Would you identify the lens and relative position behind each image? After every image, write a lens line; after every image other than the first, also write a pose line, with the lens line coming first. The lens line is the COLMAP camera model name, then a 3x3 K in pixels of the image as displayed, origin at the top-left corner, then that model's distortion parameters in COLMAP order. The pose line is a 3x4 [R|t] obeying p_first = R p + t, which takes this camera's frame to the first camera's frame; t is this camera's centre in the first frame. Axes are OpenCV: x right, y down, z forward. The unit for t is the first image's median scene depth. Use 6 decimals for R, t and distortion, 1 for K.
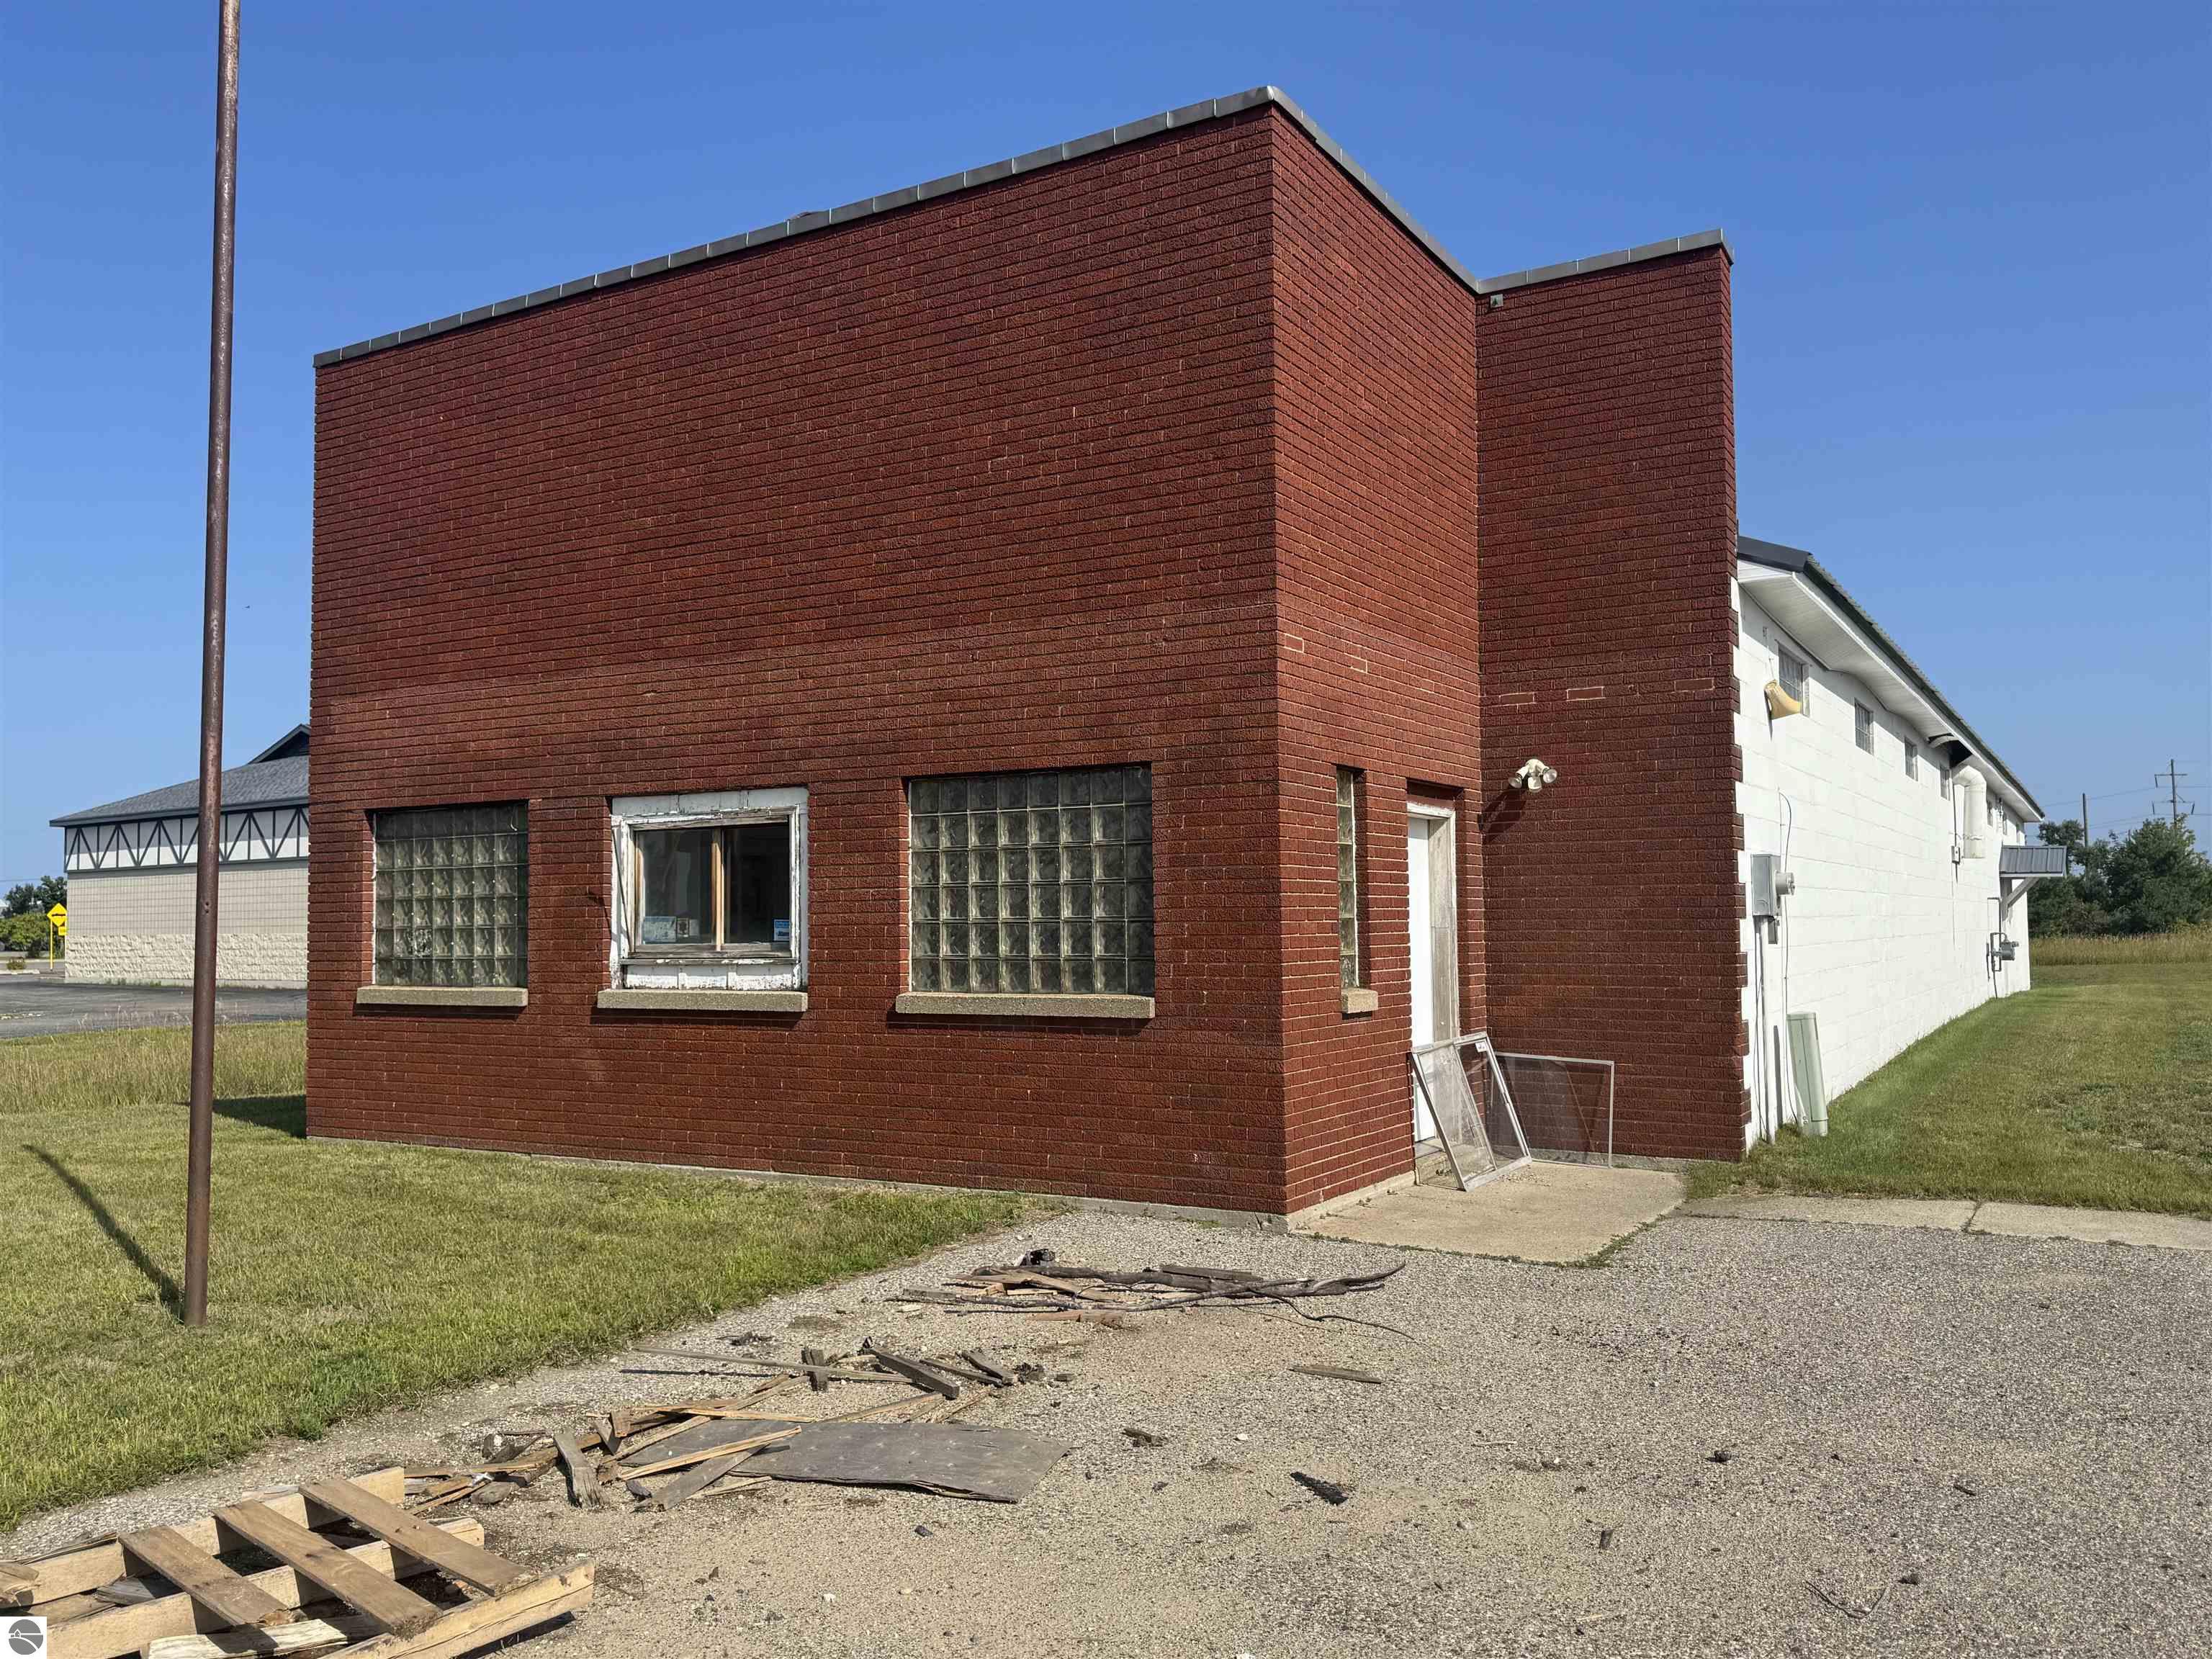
lens RADIAL K [[1713.0, 0, 1171.3], [0, 1713.0, 834.7], [0, 0, 1]] dist [0.083148, -0.189050]
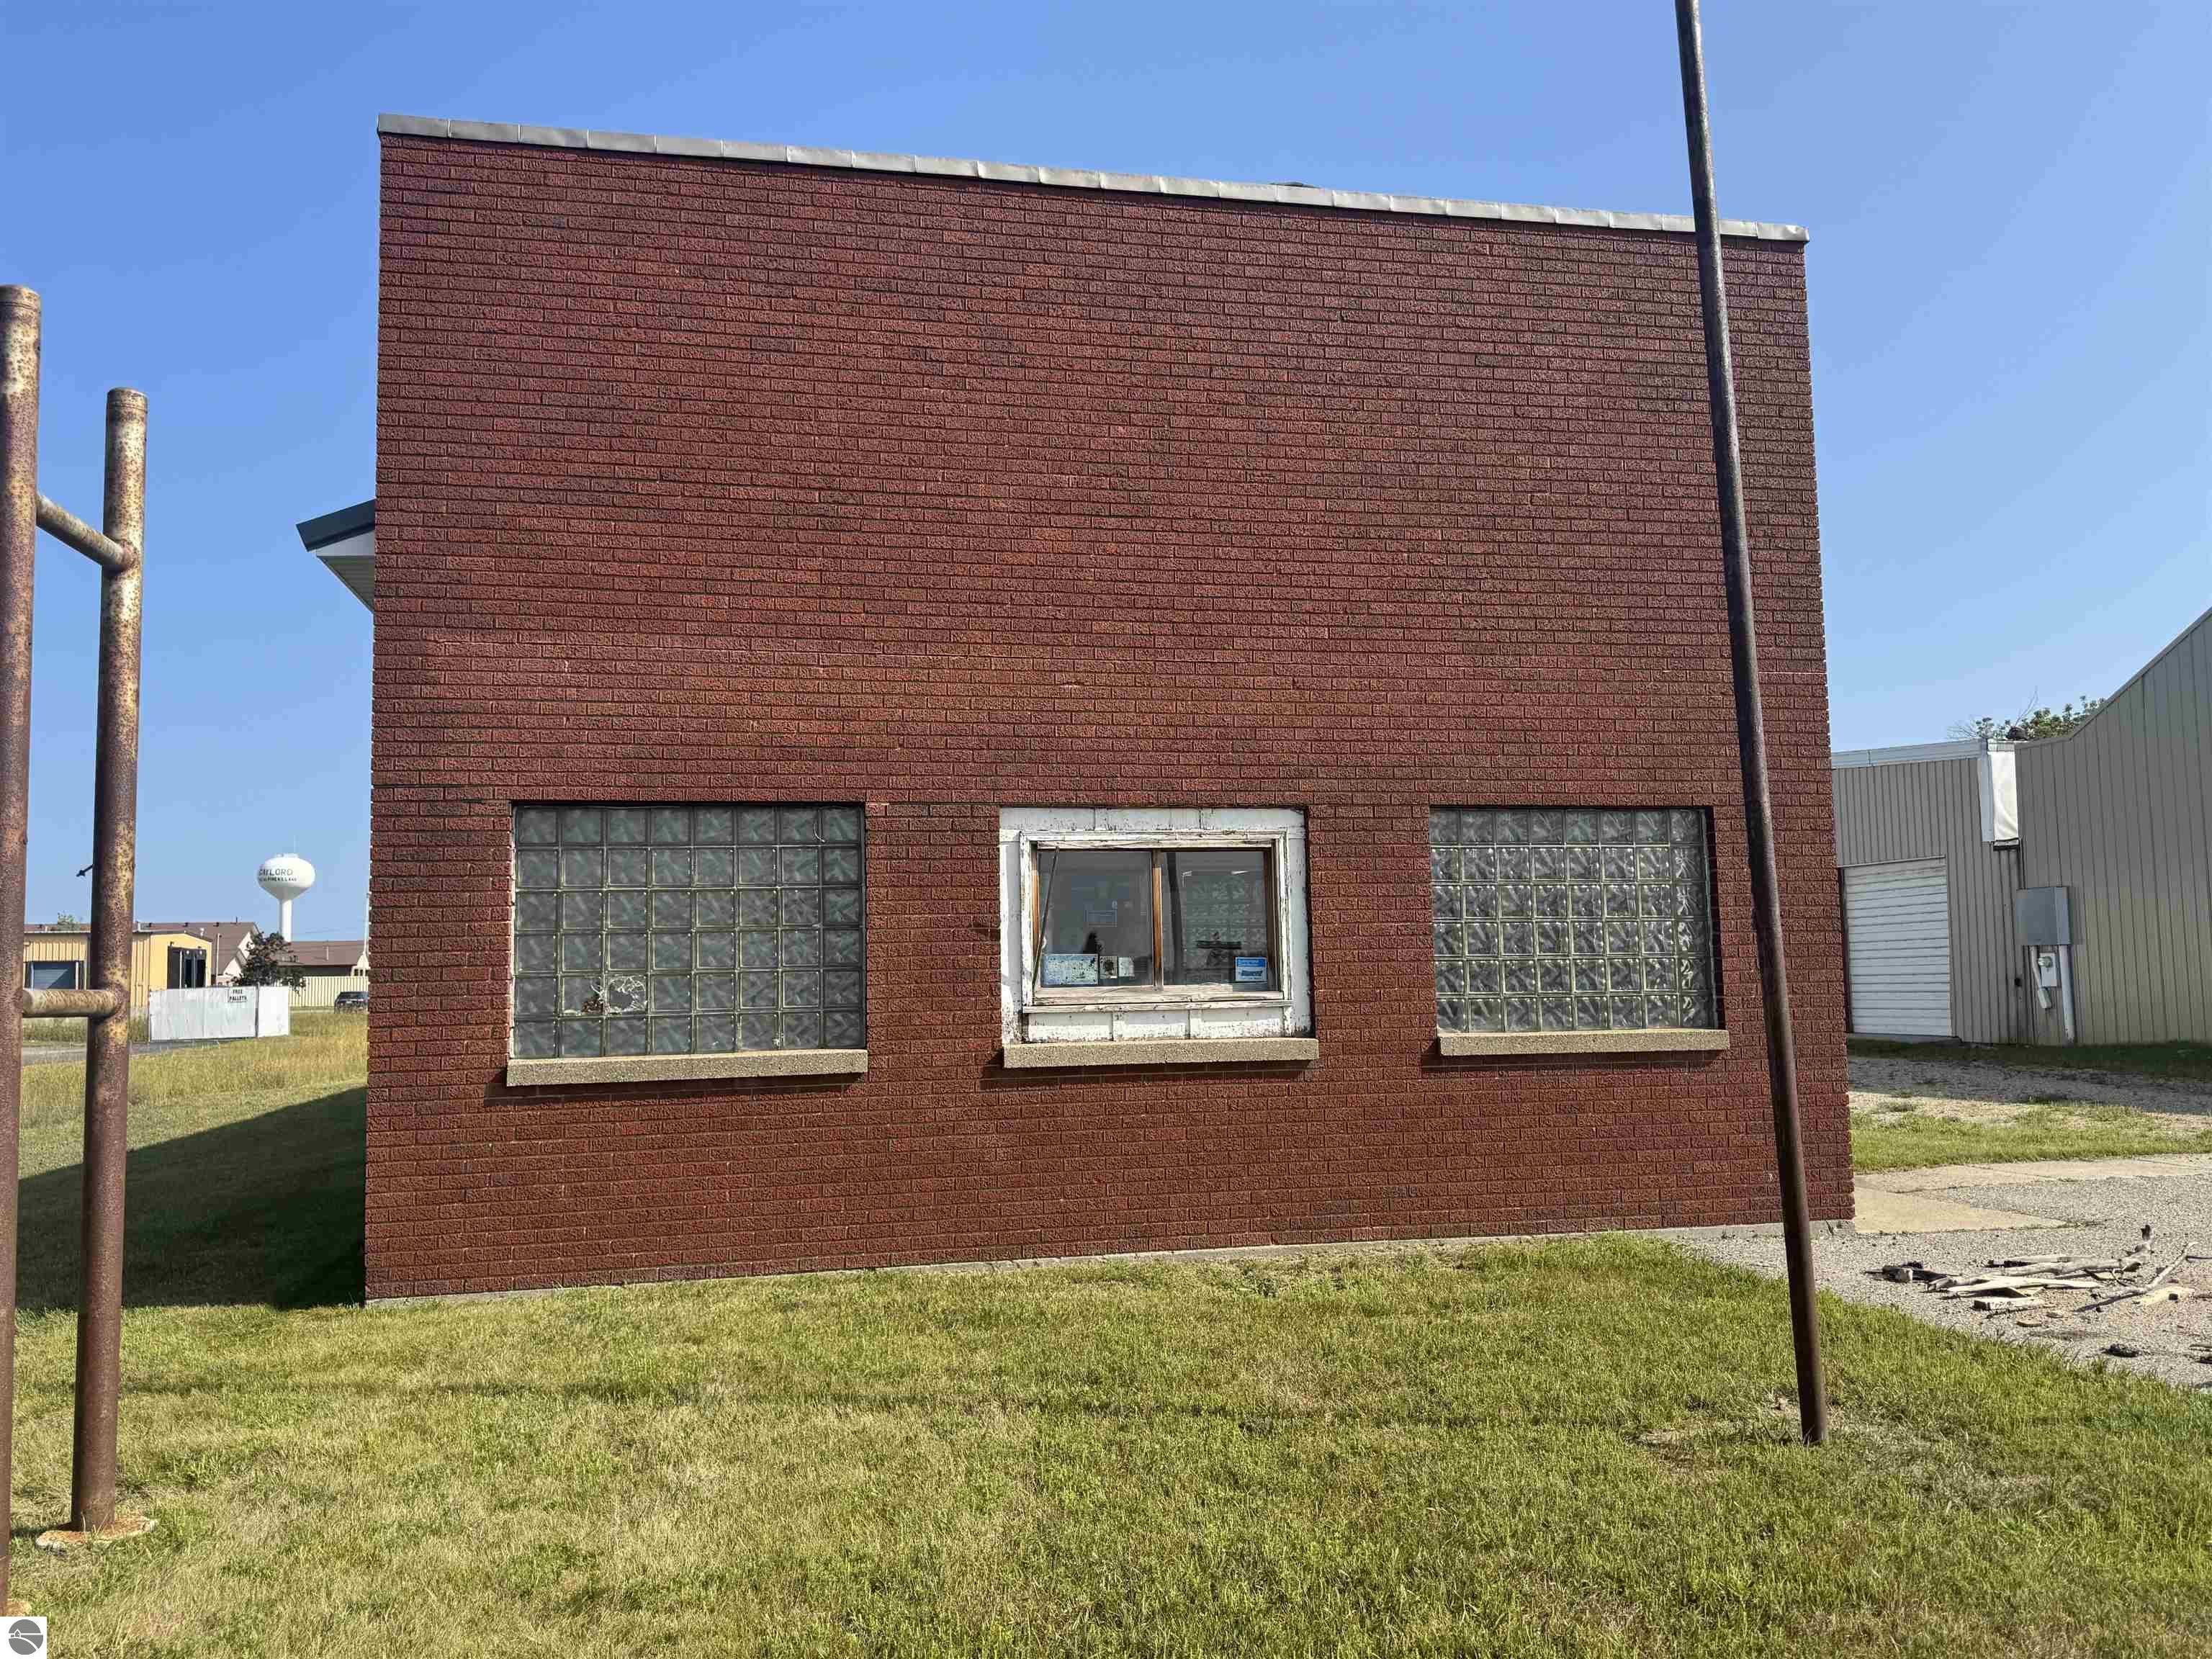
lens RADIAL K [[1651.5, 0, 1078.1], [0, 1651.5, 826.4], [0, 0, 1]] dist [0.104962, -0.163215]
pose [[0.754907, 0.051294, 0.653822, -0.833868], [-0.025279, 0.998472, -0.049145, 0.025857], [-0.655344, 0.020572, 0.755050, 0.404820]]
